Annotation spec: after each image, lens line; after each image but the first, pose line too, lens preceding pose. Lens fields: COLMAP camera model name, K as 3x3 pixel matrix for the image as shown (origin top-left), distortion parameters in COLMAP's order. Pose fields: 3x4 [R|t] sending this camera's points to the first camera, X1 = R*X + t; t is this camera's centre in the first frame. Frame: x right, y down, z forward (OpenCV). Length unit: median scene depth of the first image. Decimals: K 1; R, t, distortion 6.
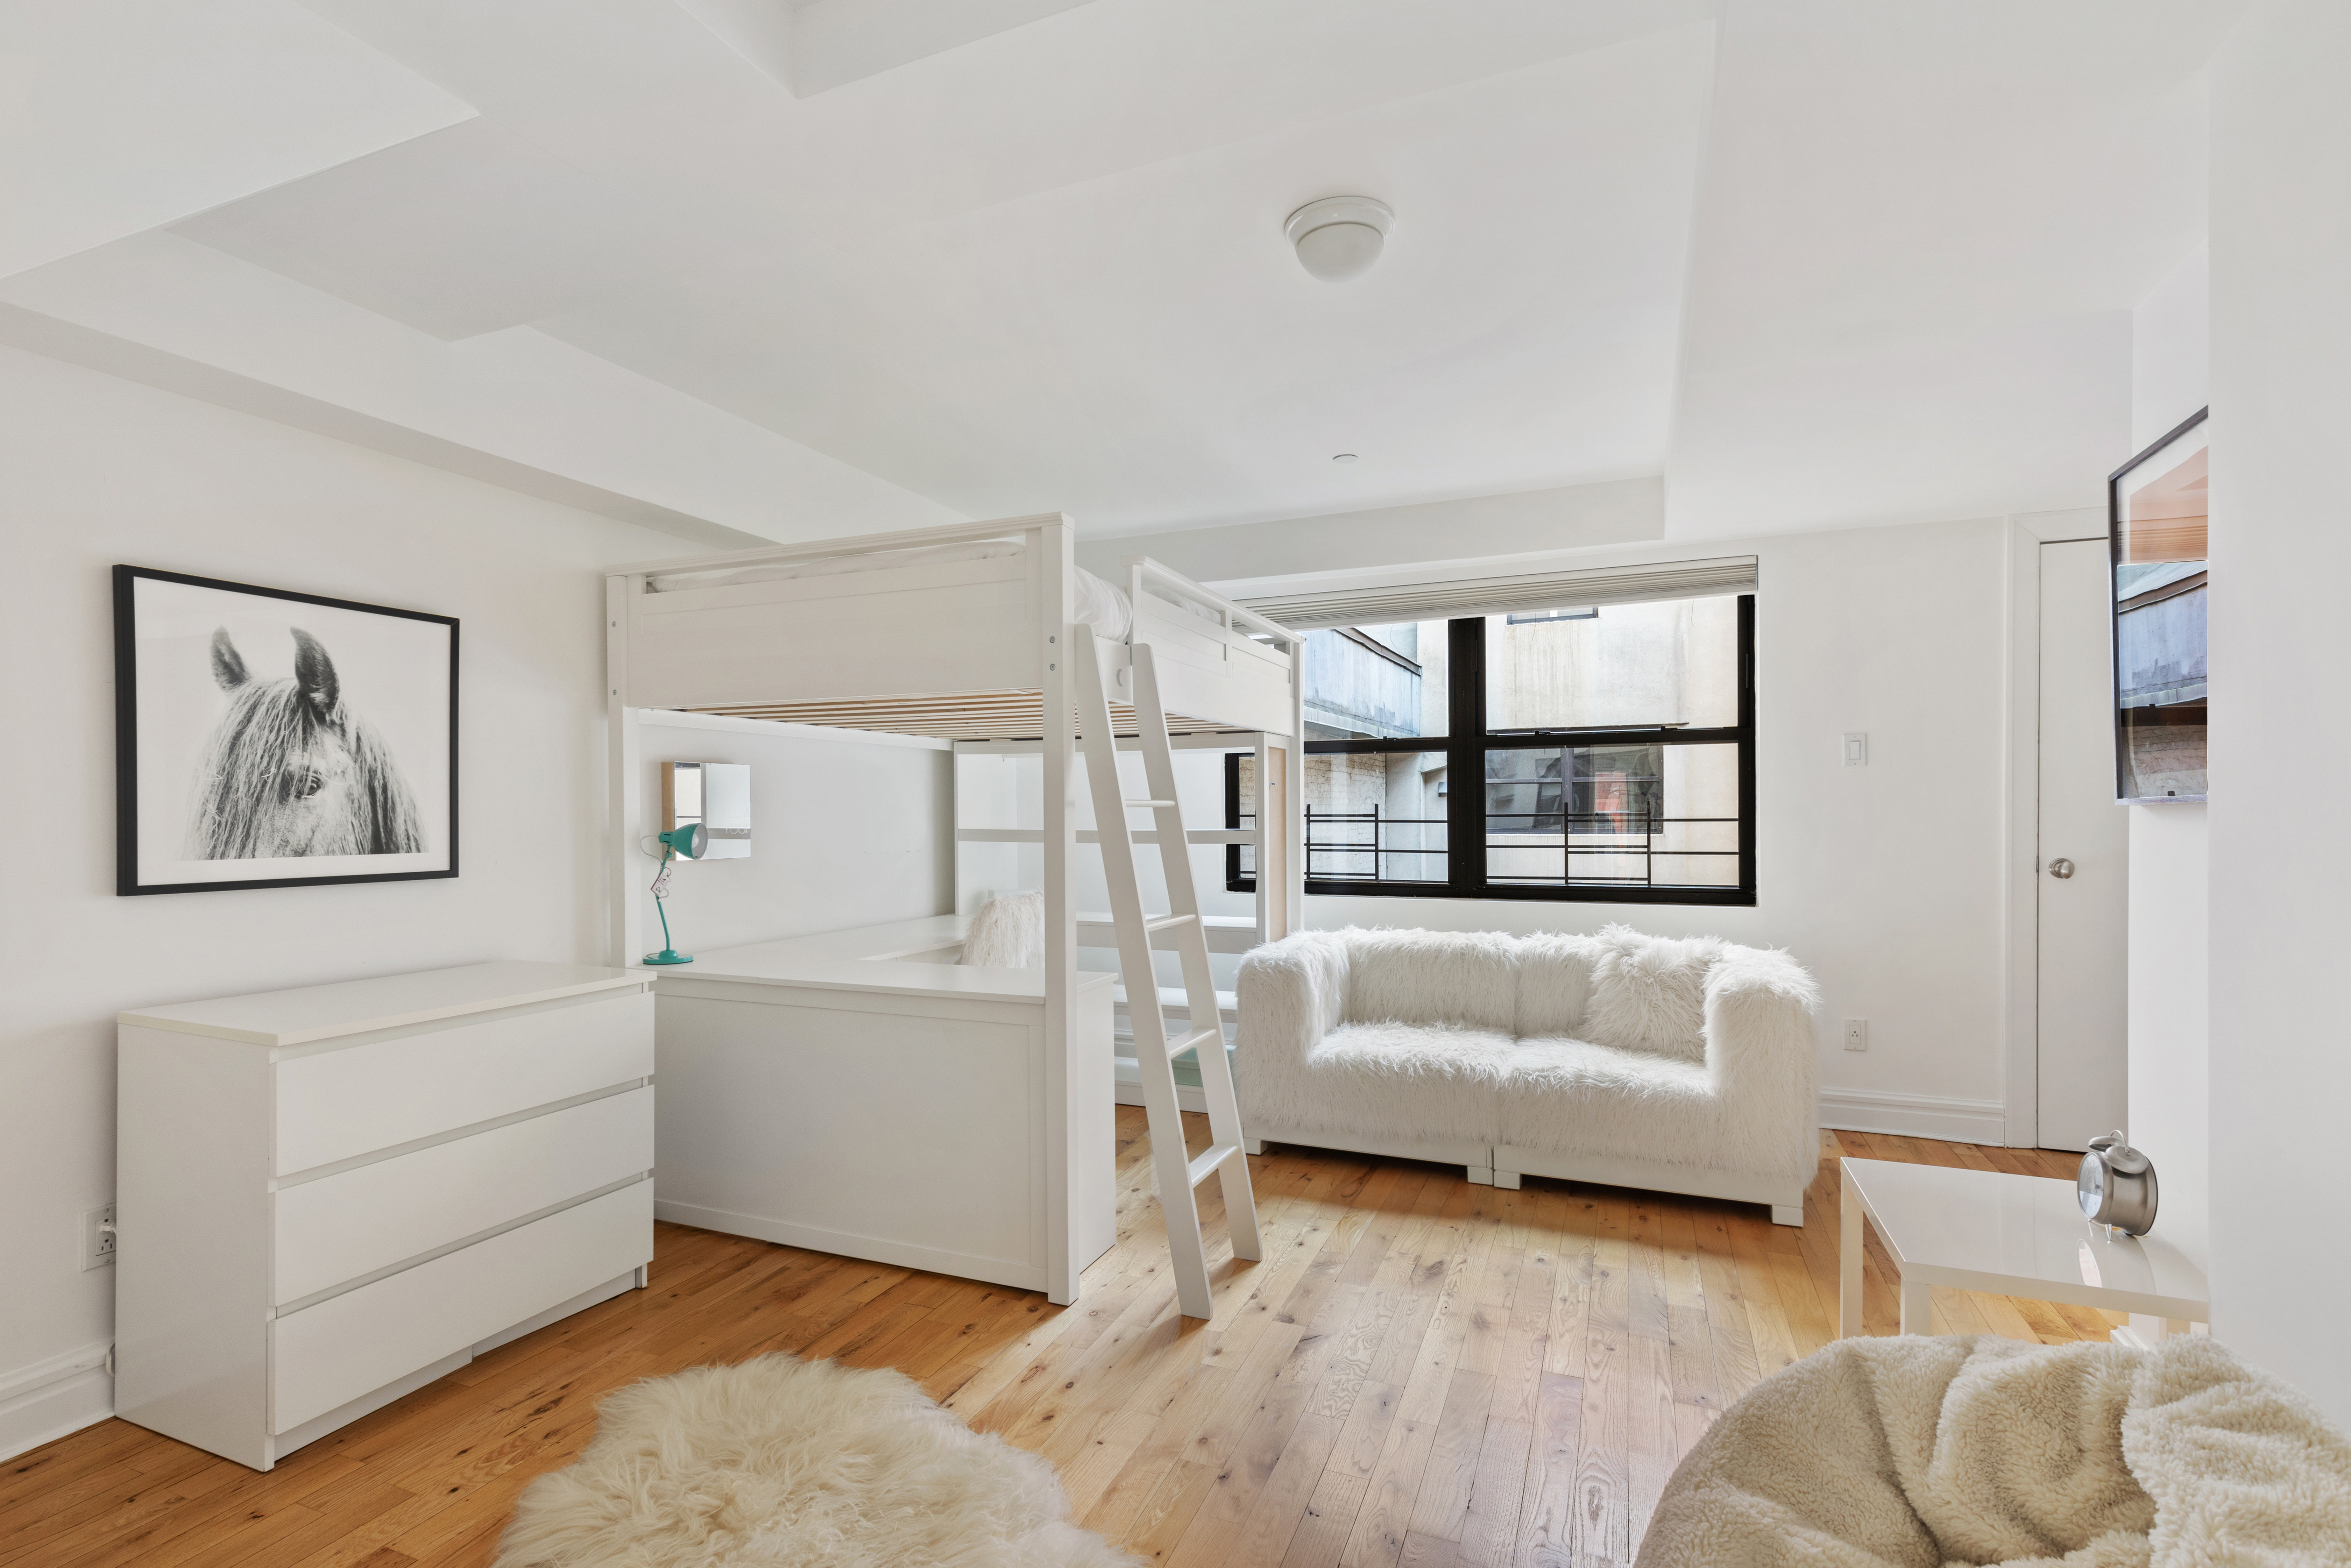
lens RADIAL K [[1079.1, 0, 1175.8], [0, 1079.1, 801.0], [0, 0, 1]] dist [0.000363, 0.000023]
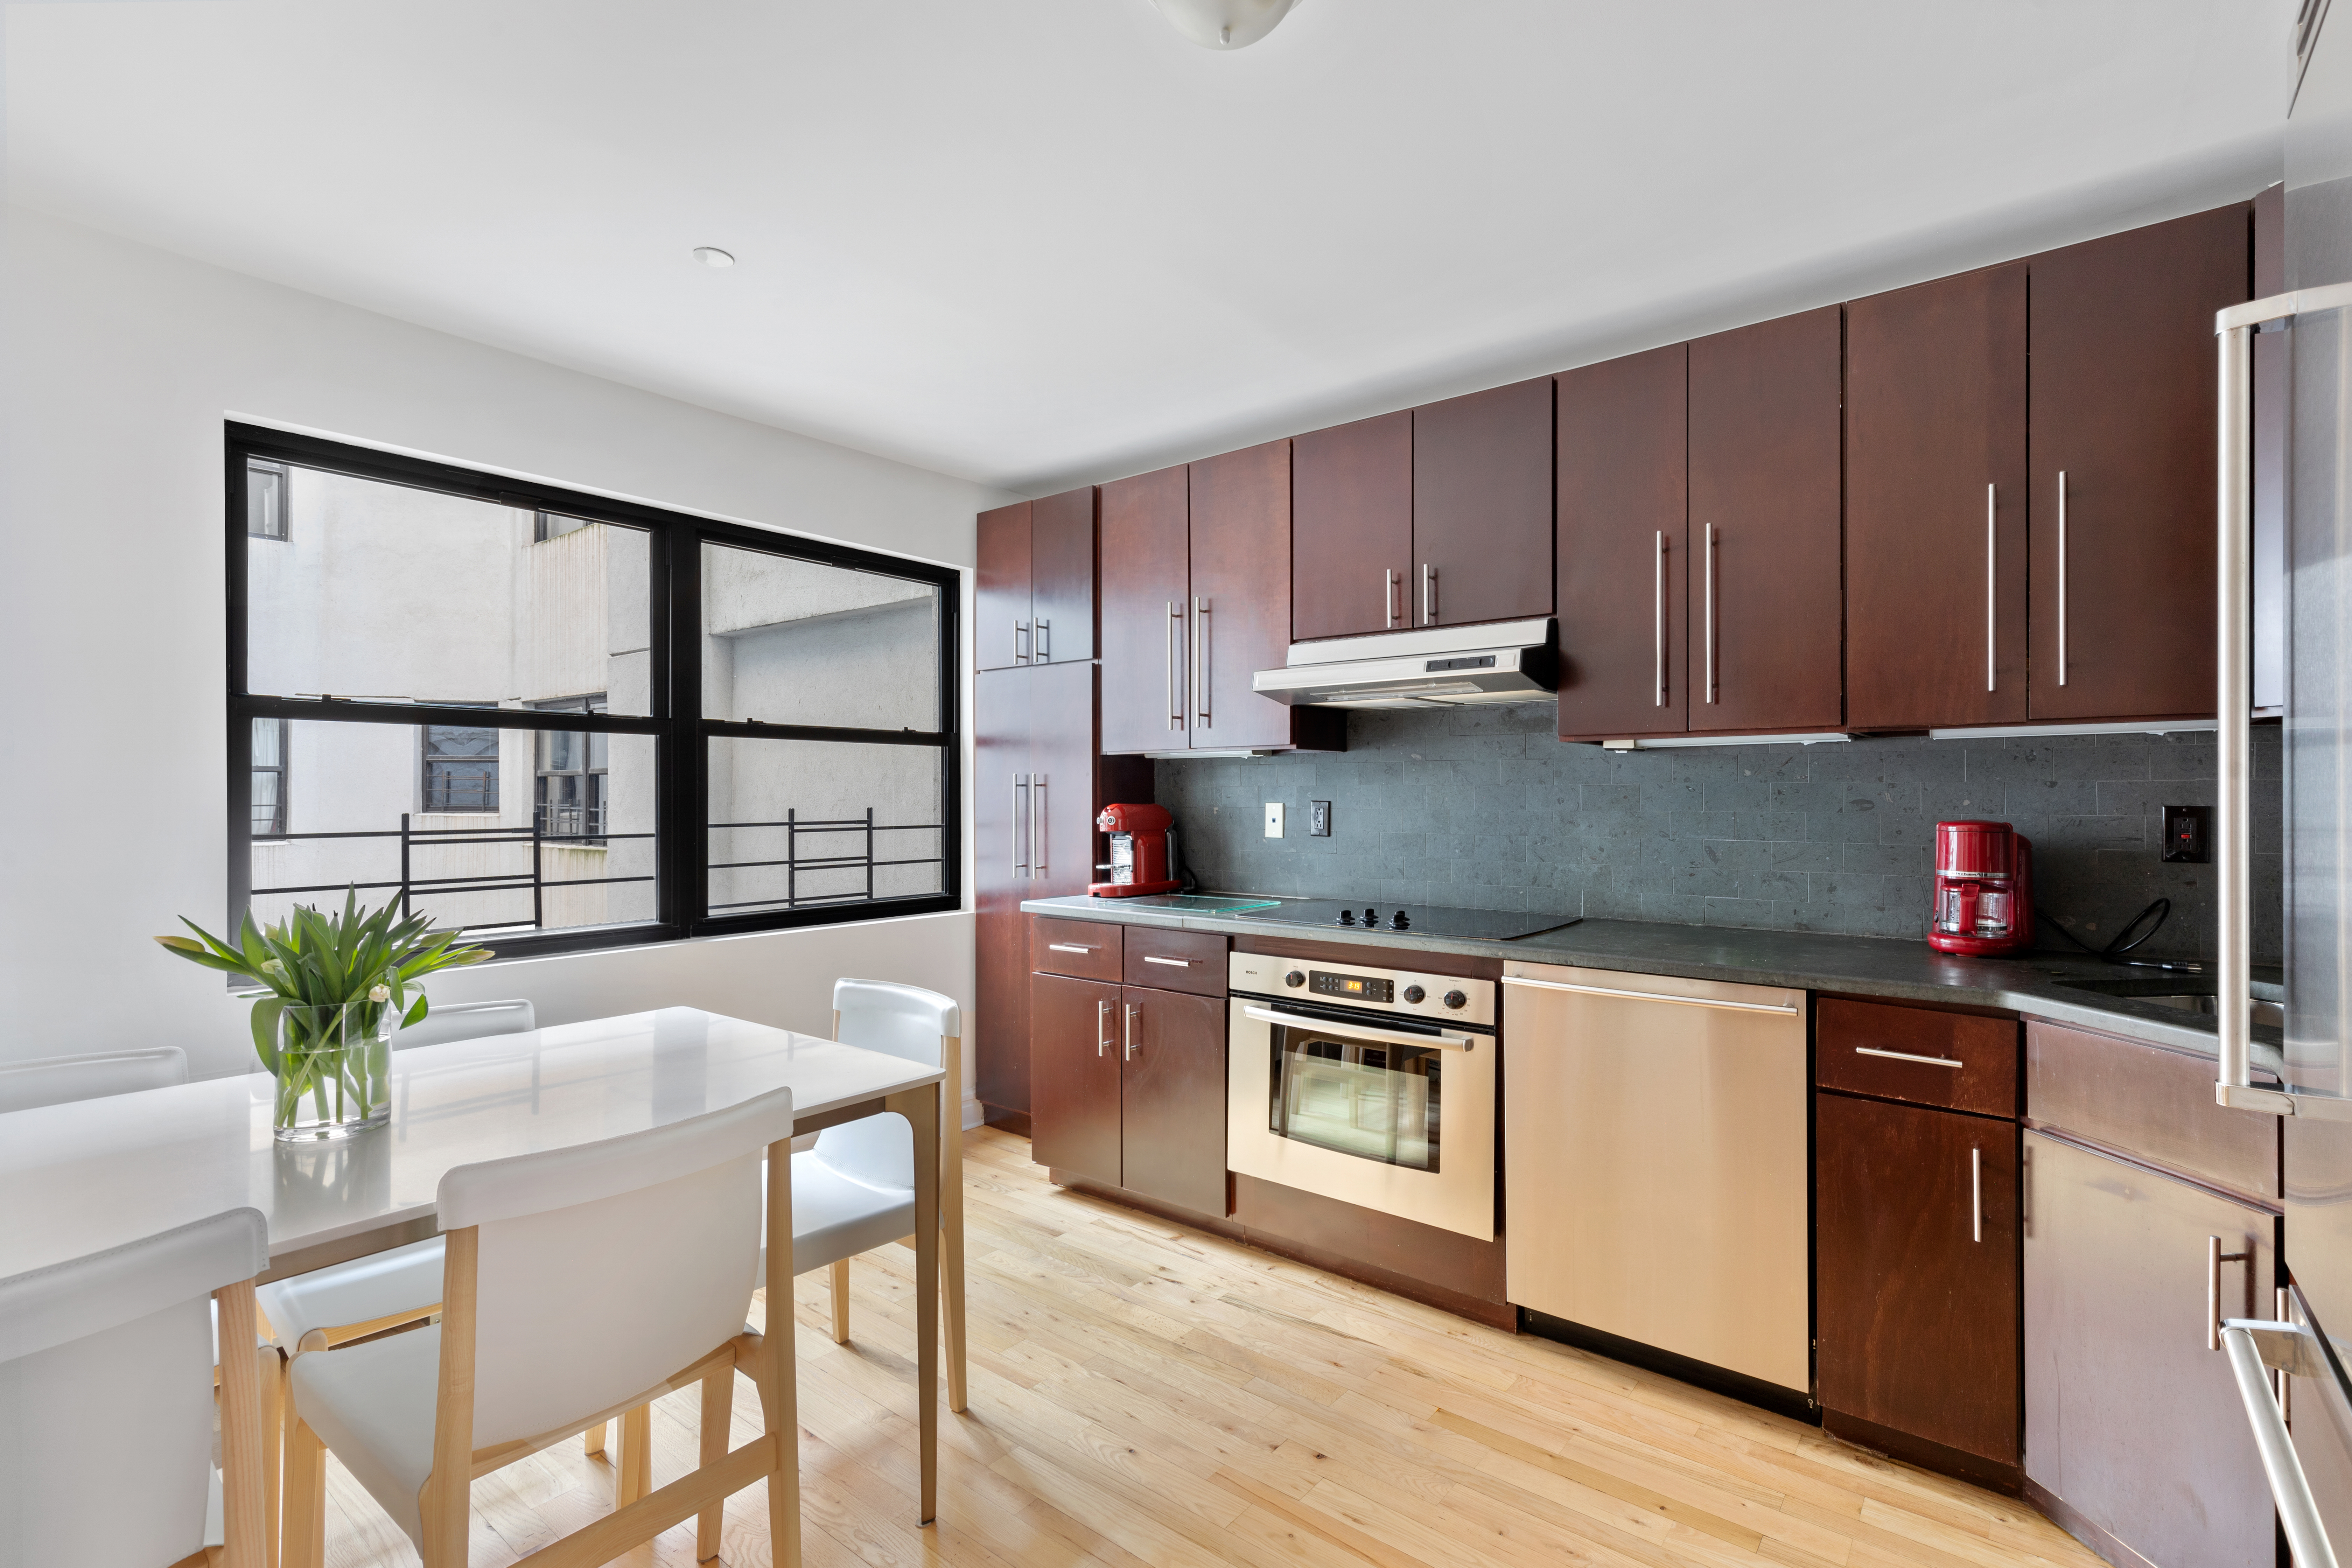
lens RADIAL K [[1079.6, 0, 1176.3], [0, 1079.6, 801.0], [0, 0, 1]] dist [0.000363, 0.000023]
pose [[0.286618, 0.001655, 0.958044, -0.336694], [-0.011866, 0.999928, 0.001823, -0.009317], [-0.957971, -0.011890, 0.286617, 0.474934]]
